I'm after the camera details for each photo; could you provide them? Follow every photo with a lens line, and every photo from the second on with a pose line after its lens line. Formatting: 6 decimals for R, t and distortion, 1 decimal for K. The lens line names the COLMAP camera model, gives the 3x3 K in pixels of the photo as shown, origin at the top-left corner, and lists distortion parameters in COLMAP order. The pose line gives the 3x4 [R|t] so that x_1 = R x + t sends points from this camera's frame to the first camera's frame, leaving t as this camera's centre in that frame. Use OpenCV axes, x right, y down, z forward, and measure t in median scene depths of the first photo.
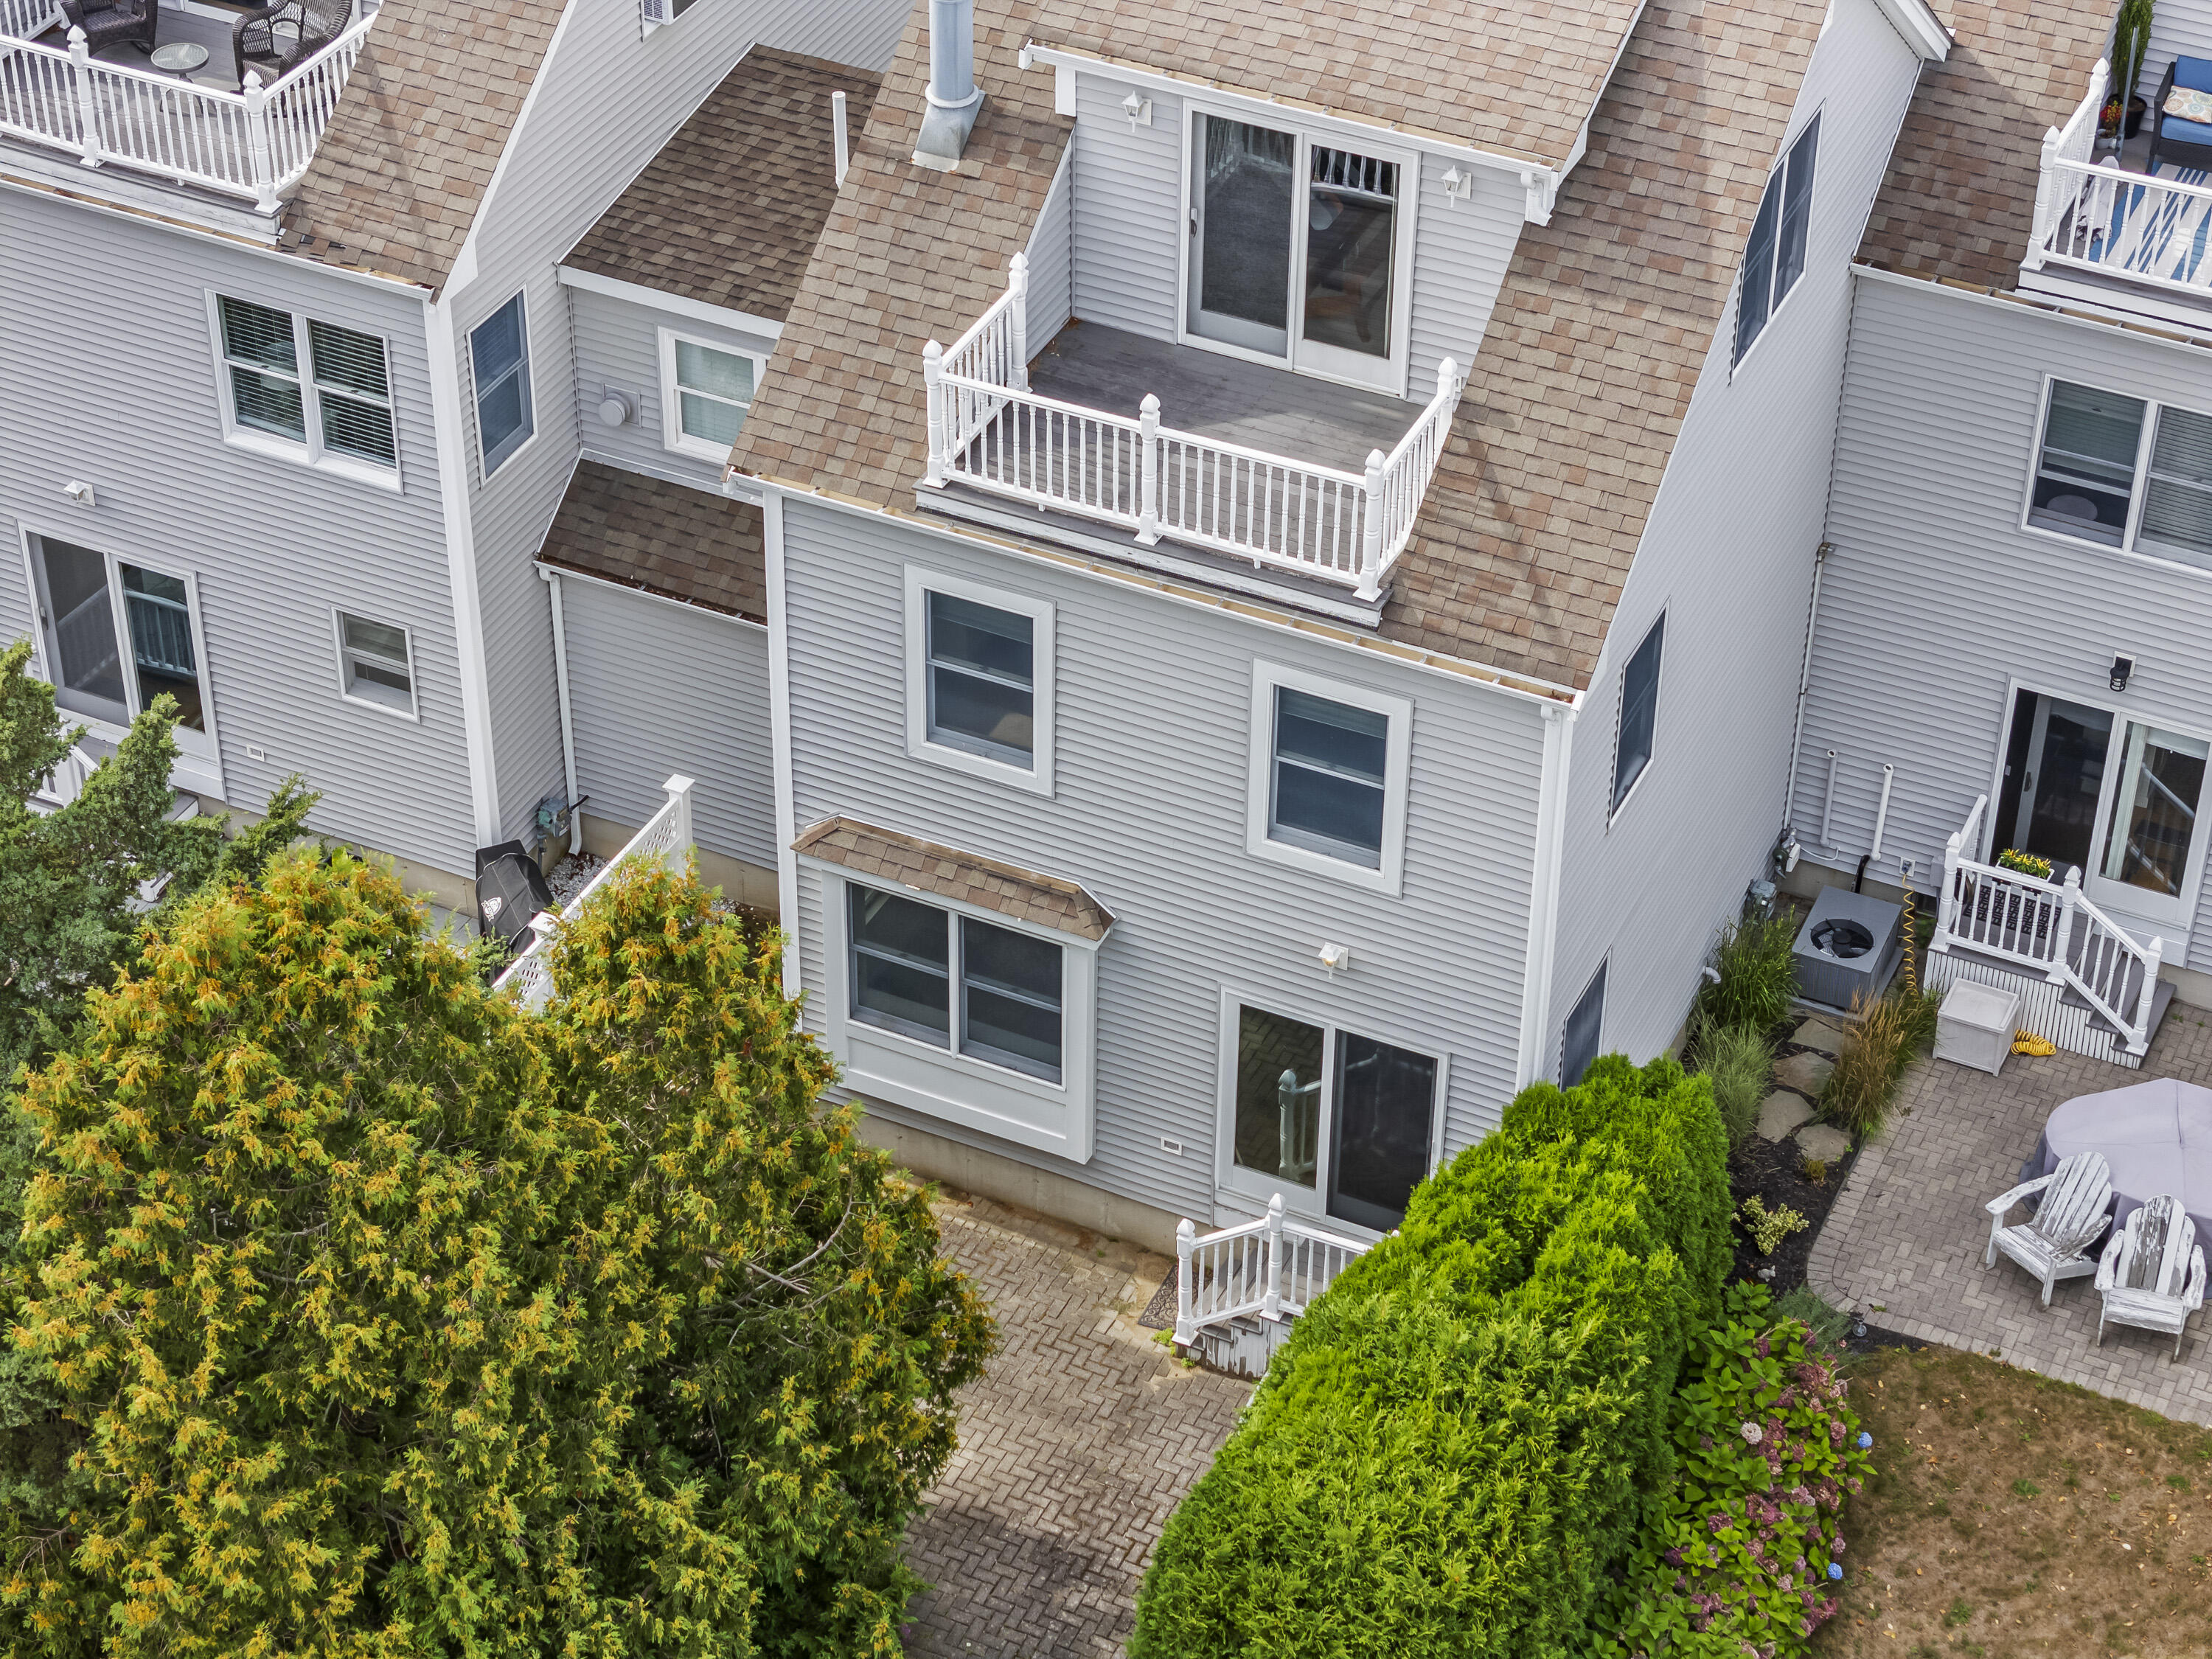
lens RADIAL K [[4409.5, 0, 1106.0], [0, 4409.5, 829.5], [0, 0, 1]] dist [-0.000510, 0.089204]
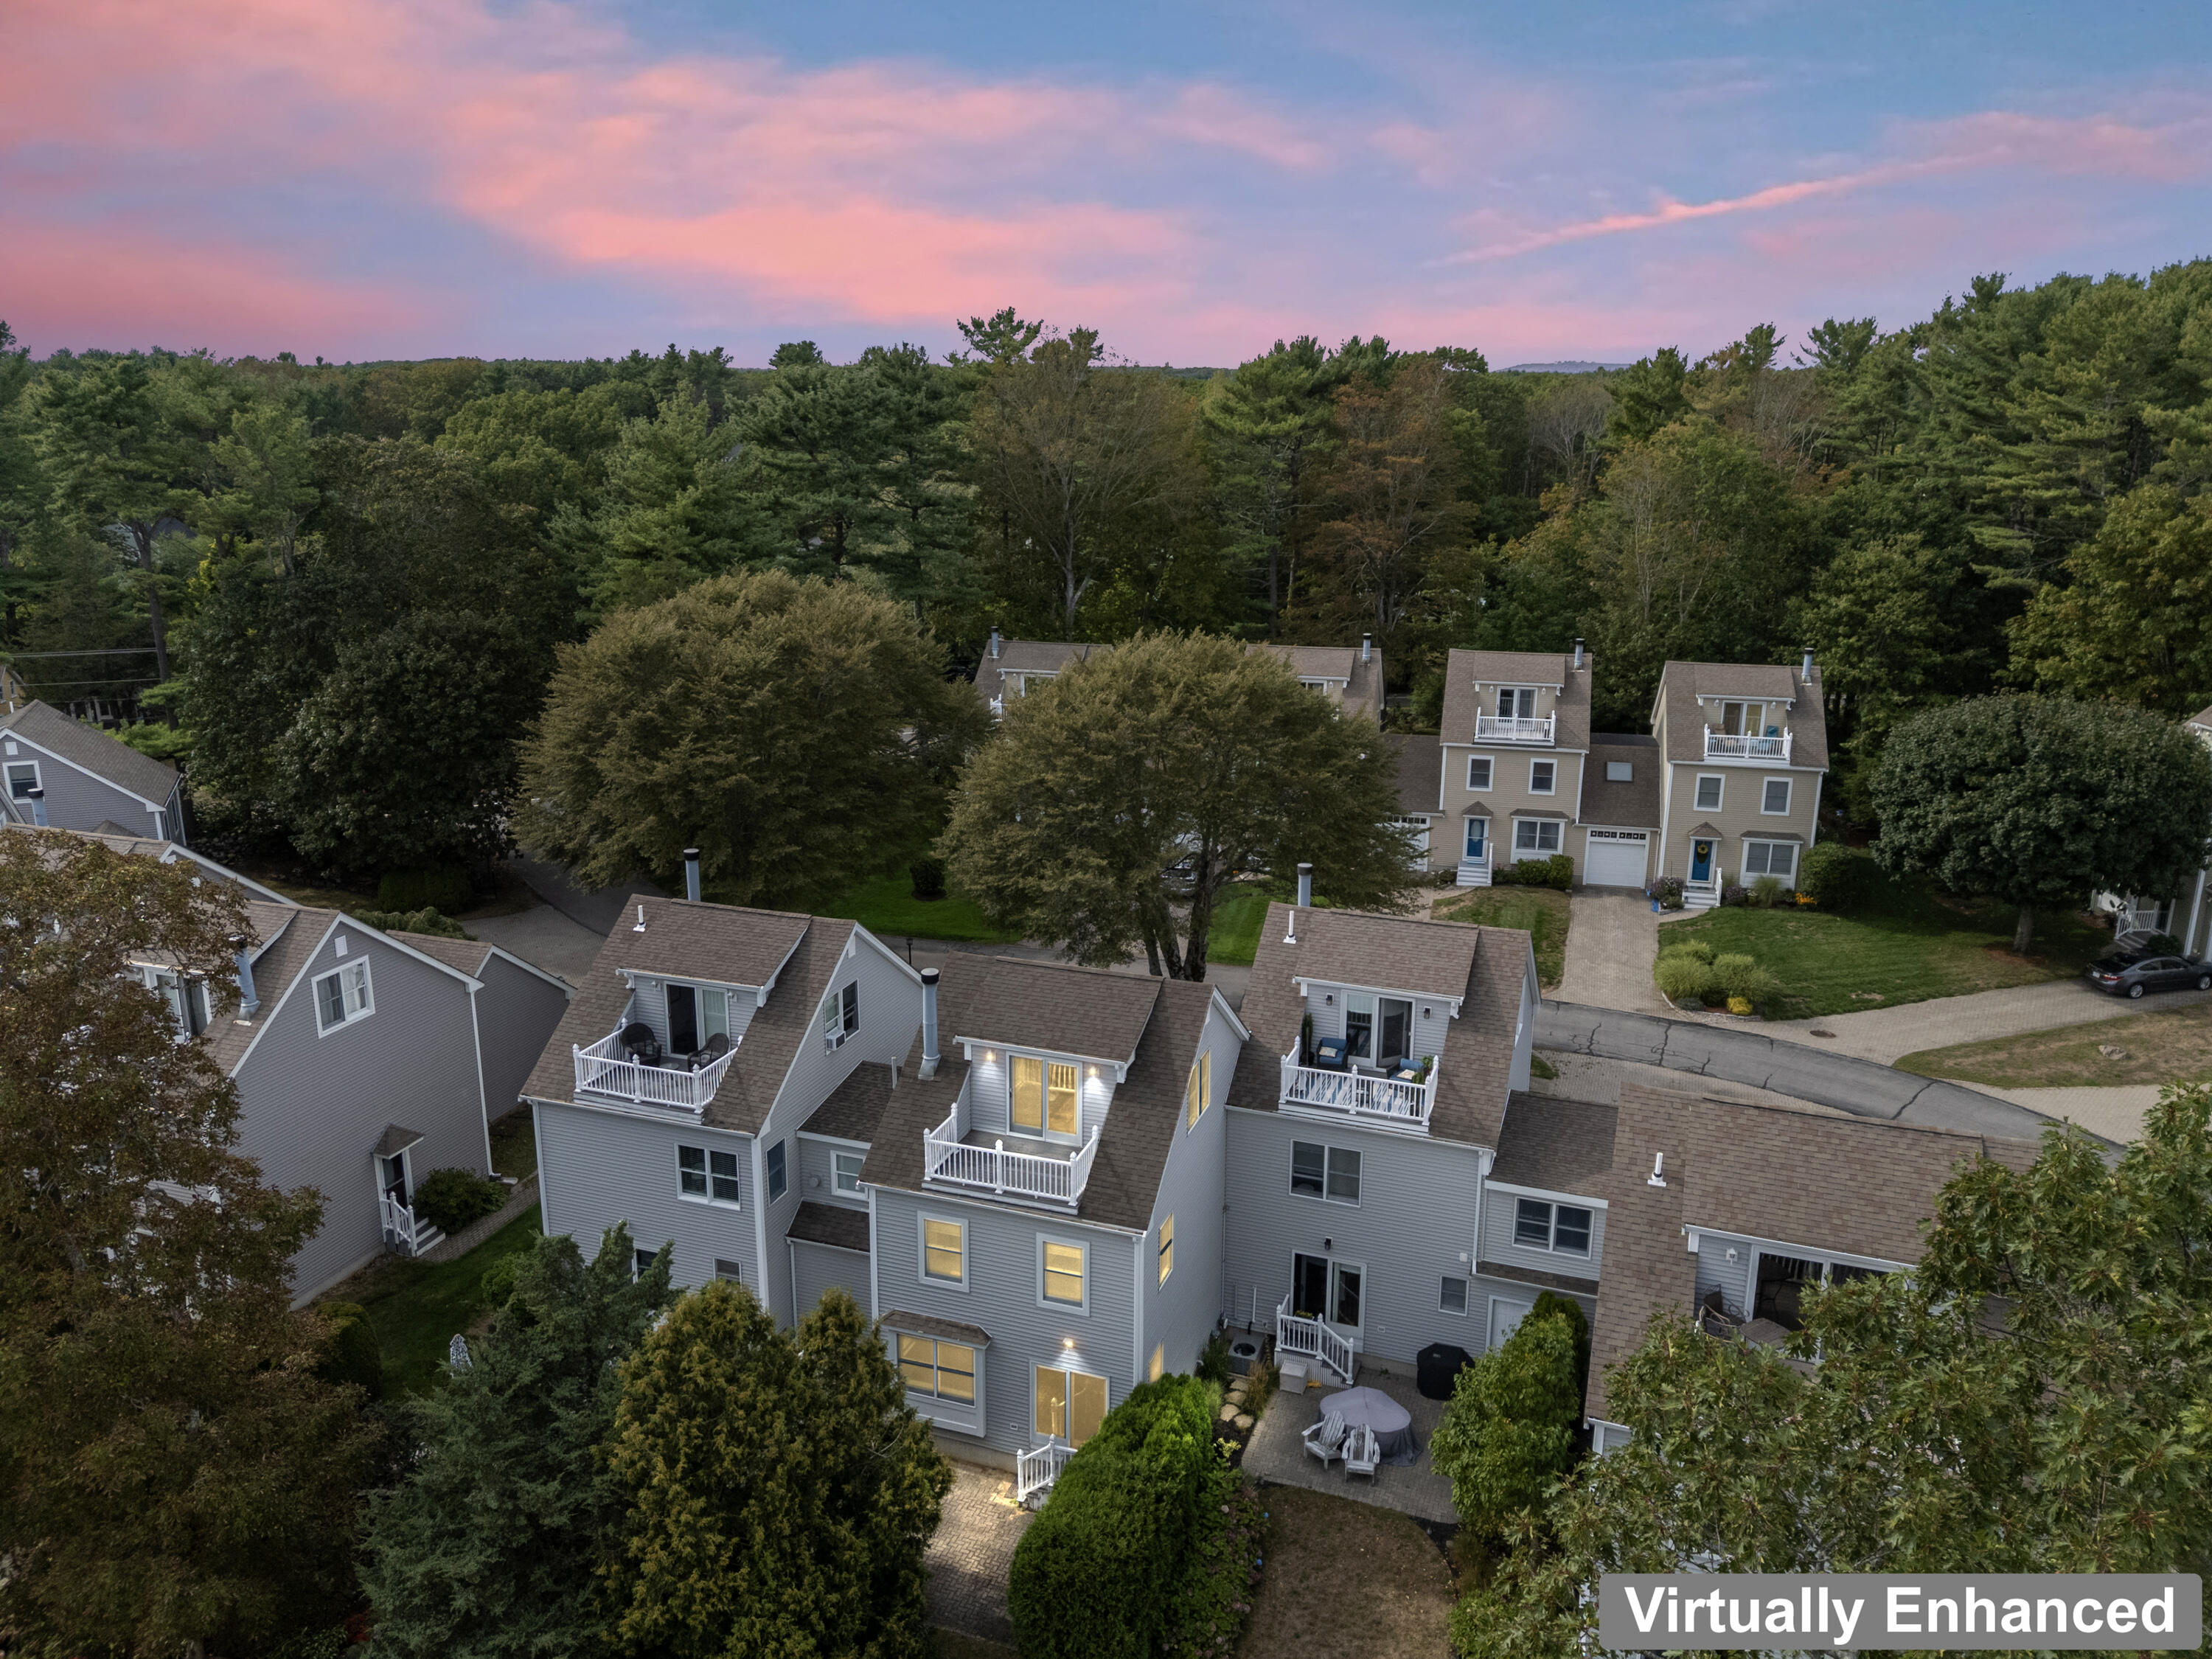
lens RADIAL K [[1606.7, 0, 1106.0], [0, 1606.7, 829.5], [0, 0, 1]] dist [0.089366, -0.099226]
pose [[0.995479, -0.028864, 0.090492, -0.010714], [0.060305, 0.928122, -0.367359, 0.114788], [-0.073384, 0.371155, 0.925666, -0.119023]]
